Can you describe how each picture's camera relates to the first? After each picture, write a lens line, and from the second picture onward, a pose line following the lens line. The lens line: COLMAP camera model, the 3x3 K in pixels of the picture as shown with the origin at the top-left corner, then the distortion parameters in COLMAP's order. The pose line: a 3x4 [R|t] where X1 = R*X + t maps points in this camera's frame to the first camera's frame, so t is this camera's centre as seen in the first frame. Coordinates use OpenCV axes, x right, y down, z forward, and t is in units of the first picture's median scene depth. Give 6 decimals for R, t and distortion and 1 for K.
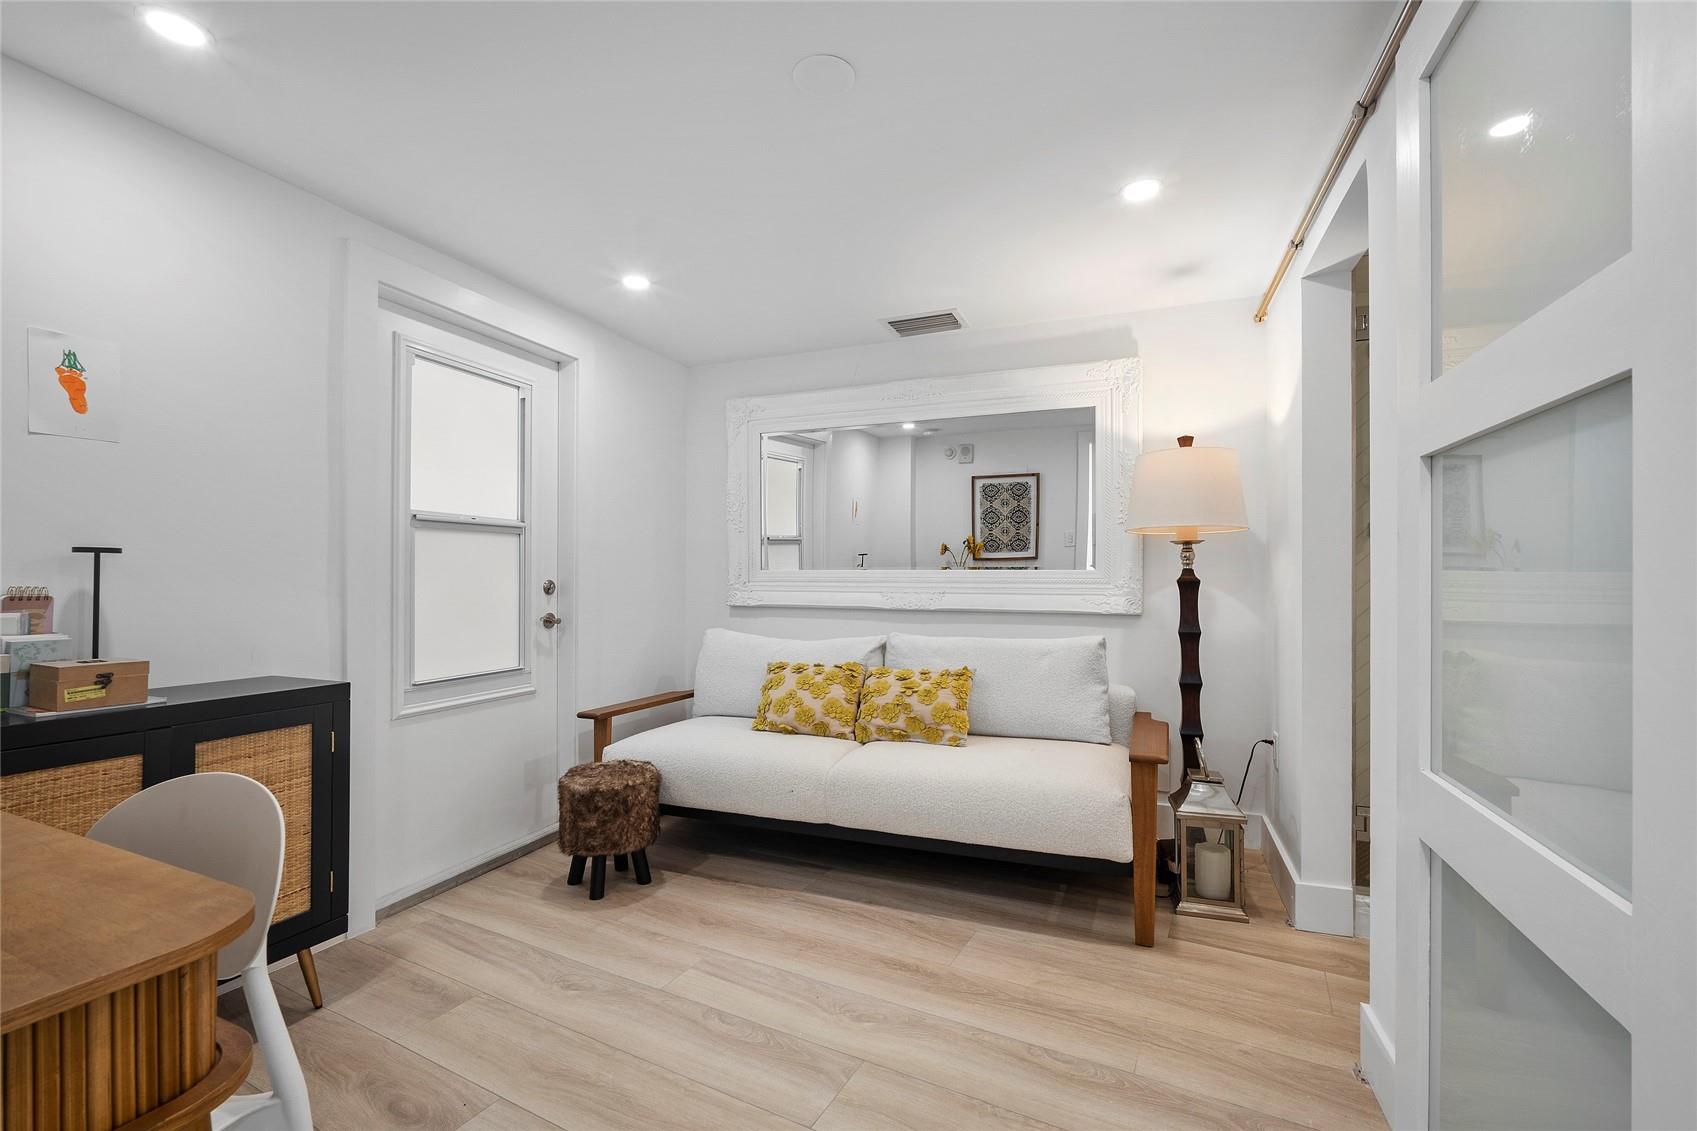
lens RADIAL K [[746.8, 0, 849.4], [0, 746.8, 572.5], [0, 0, 1]] dist [0.001442, -0.001068]
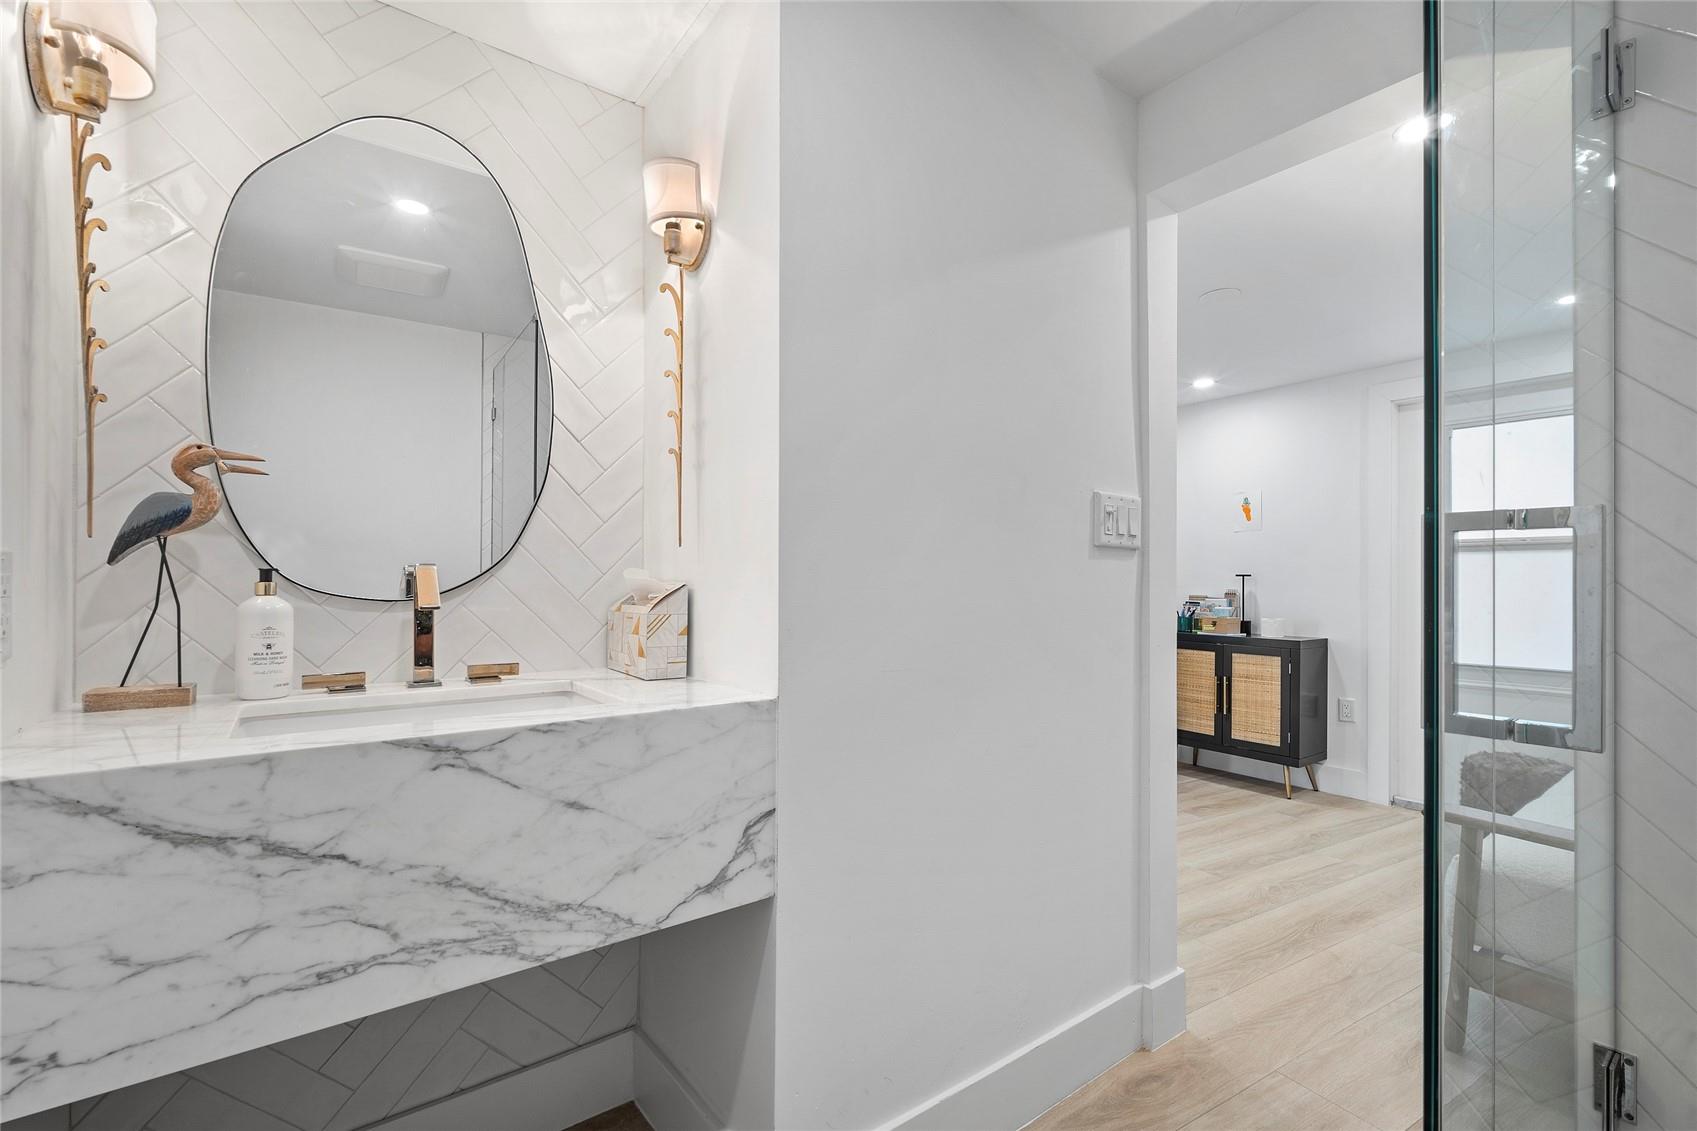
lens RADIAL K [[746.8, 0, 833.0], [0, 746.8, 588.2], [0, 0, 1]] dist [0.001442, -0.001068]
pose [[-0.519635, -0.001908, -0.854386, 1.276737], [-0.001795, 0.999998, -0.001141, 0.012967], [0.854386, 0.000941, -0.519637, 0.765045]]
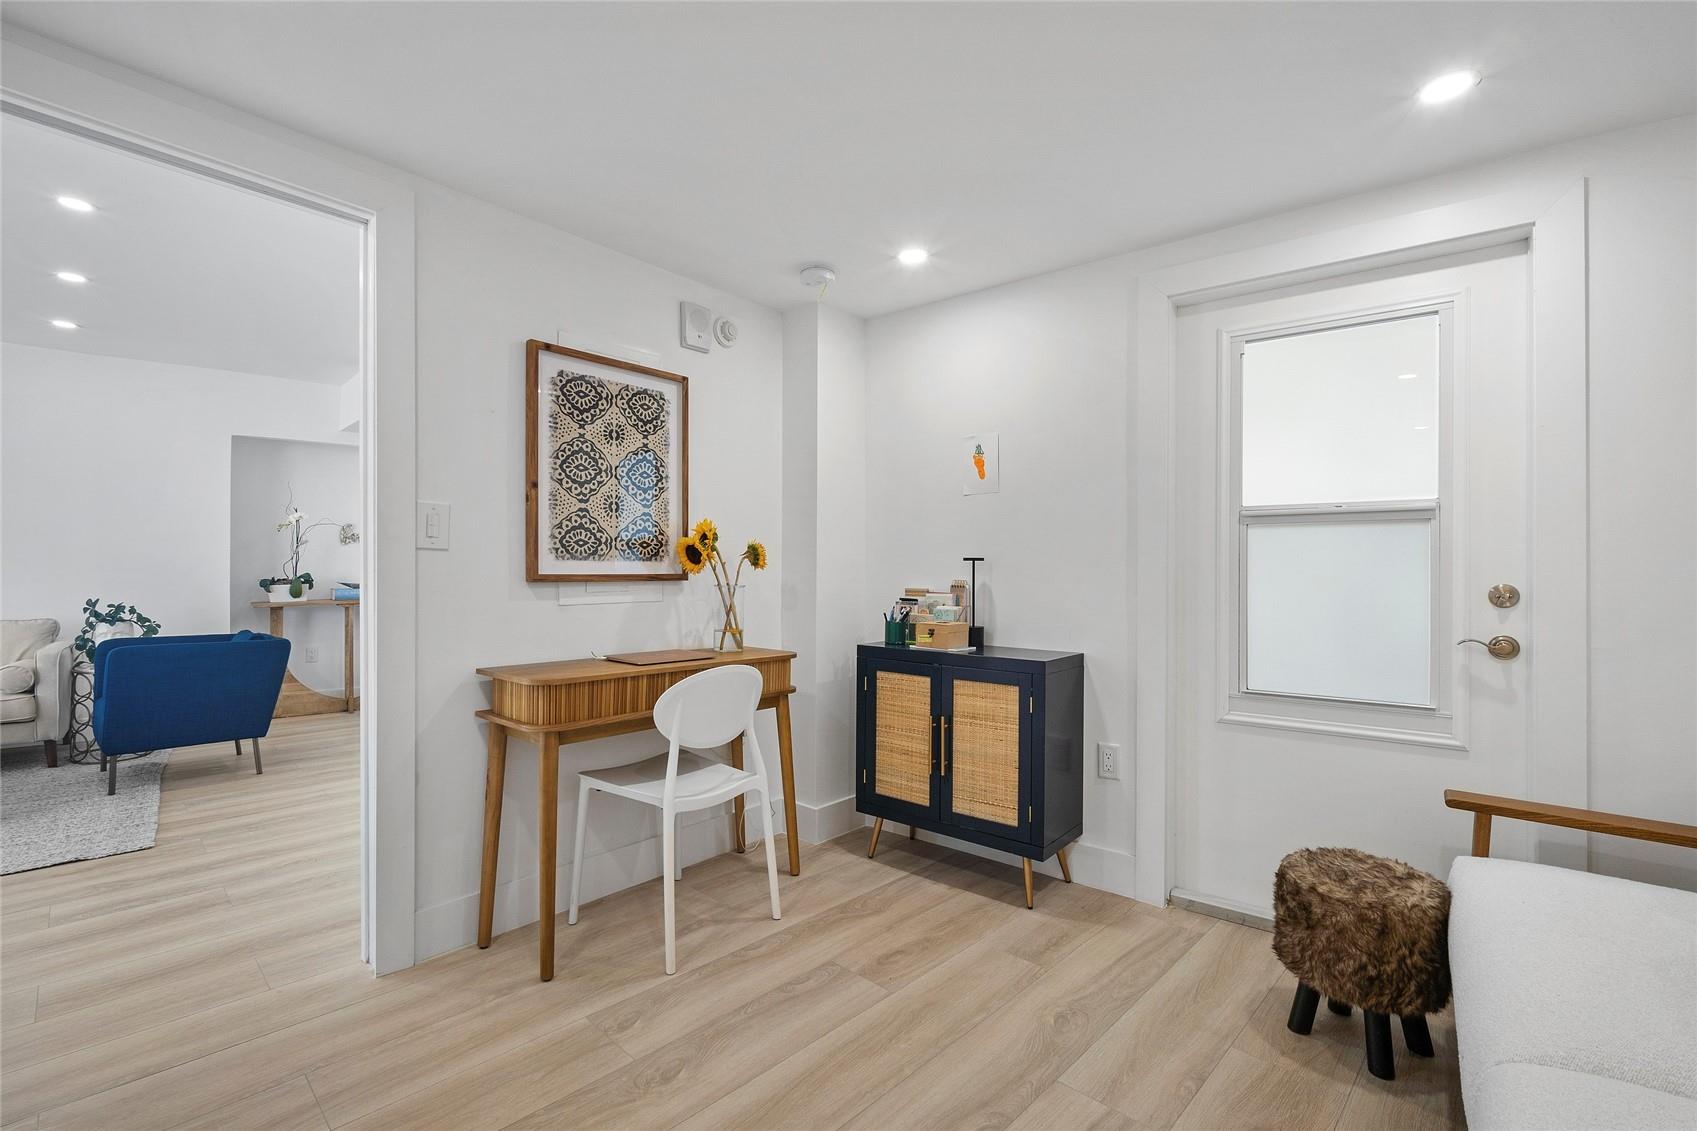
lens RADIAL K [[746.8, 0, 845.1], [0, 746.8, 570.9], [0, 0, 1]] dist [0.001442, -0.001068]
pose [[-0.272947, -0.003545, -0.962022, 0.480666], [-0.002420, 0.999993, -0.002998, 0.001591], [0.962026, 0.001509, -0.272954, 0.802252]]
